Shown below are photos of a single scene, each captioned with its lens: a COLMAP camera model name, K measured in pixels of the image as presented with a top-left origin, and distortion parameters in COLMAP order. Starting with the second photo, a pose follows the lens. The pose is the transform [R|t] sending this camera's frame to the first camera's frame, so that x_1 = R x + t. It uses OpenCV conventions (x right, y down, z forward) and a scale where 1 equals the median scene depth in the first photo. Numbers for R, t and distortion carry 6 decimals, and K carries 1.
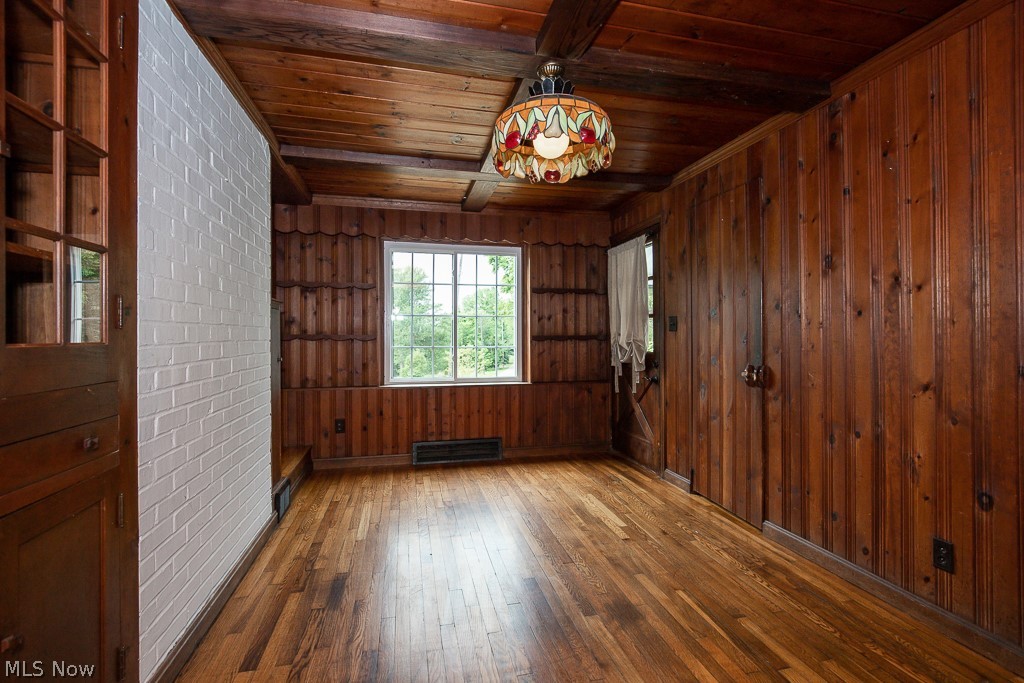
lens RADIAL K [[466.2, 0, 510.7], [0, 466.2, 343.8], [0, 0, 1]] dist [-0.002346, 0.000577]
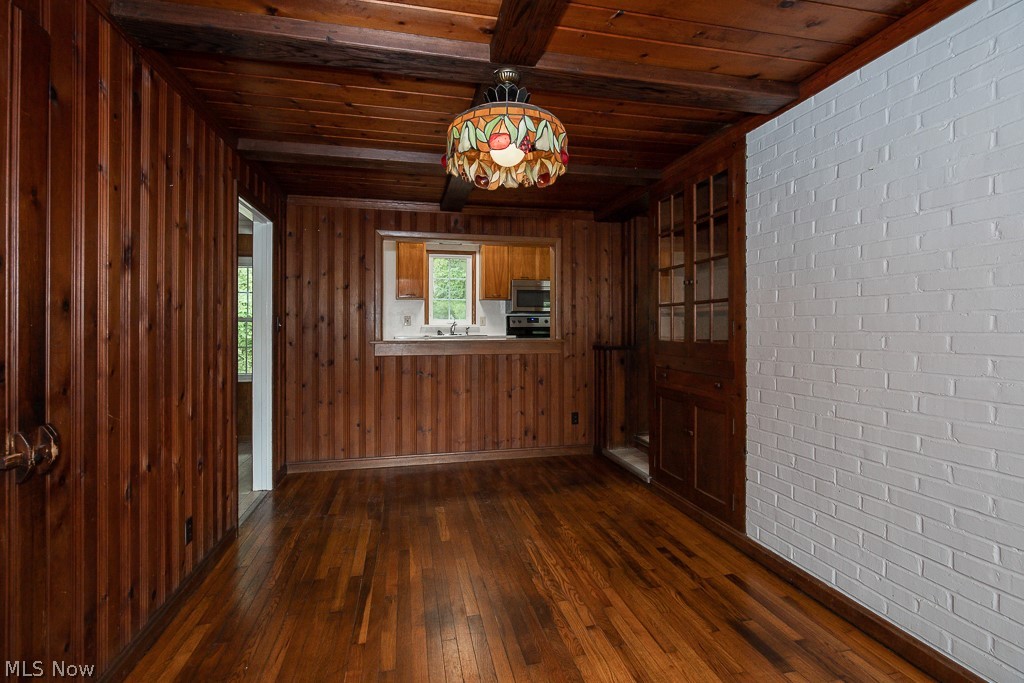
lens RADIAL K [[477.0, 0, 510.8], [0, 477.0, 315.4], [0, 0, 1]] dist [-0.004030, 0.000545]
pose [[-0.999971, 0.007550, 0.000141, 0.080930], [0.007548, 0.999908, -0.011309, -0.070928], [-0.000227, -0.011308, -0.999936, 1.969118]]
